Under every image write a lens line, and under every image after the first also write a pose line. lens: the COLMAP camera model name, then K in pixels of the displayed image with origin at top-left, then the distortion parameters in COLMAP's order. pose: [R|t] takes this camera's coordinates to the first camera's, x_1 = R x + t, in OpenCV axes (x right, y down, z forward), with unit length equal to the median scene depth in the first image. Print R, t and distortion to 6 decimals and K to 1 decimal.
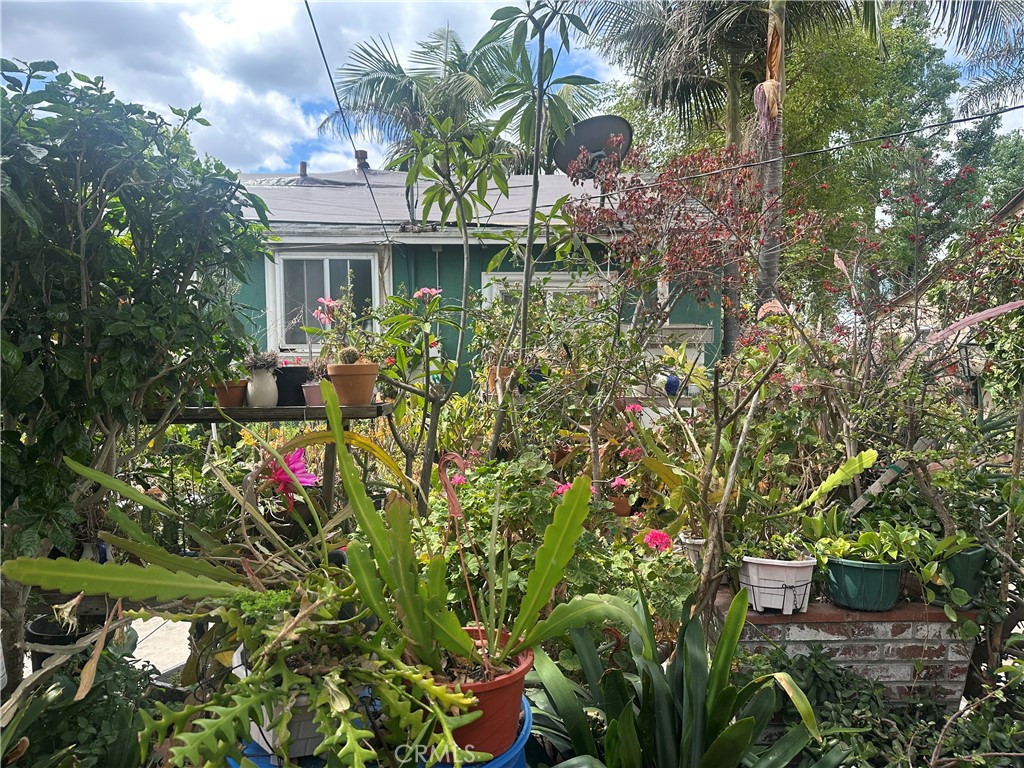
lens RADIAL K [[712.3, 0, 512.0], [0, 712.3, 384.0], [0, 0, 1]] dist [0.072695, -0.068540]
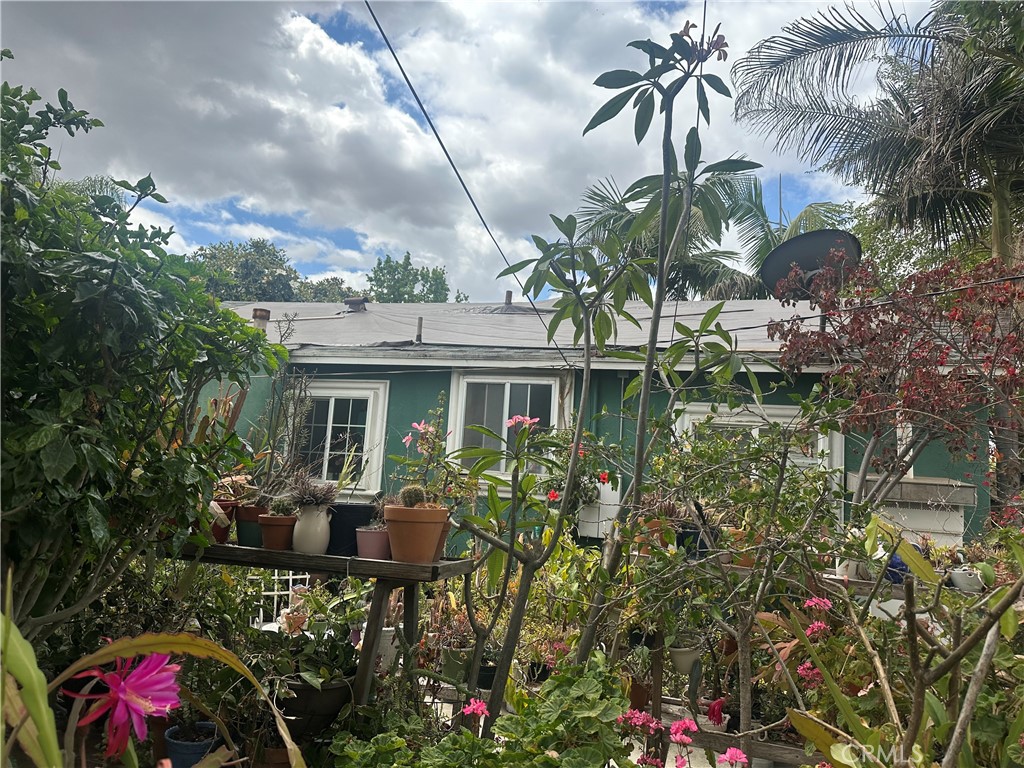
lens RADIAL K [[712.3, 0, 512.0], [0, 712.3, 384.0], [0, 0, 1]] dist [0.072695, -0.068540]
pose [[0.949623, 0.024993, -0.312396, 0.047880], [-0.079721, 0.983289, -0.163669, -0.015675], [0.303085, 0.180329, 0.935746, 0.098893]]
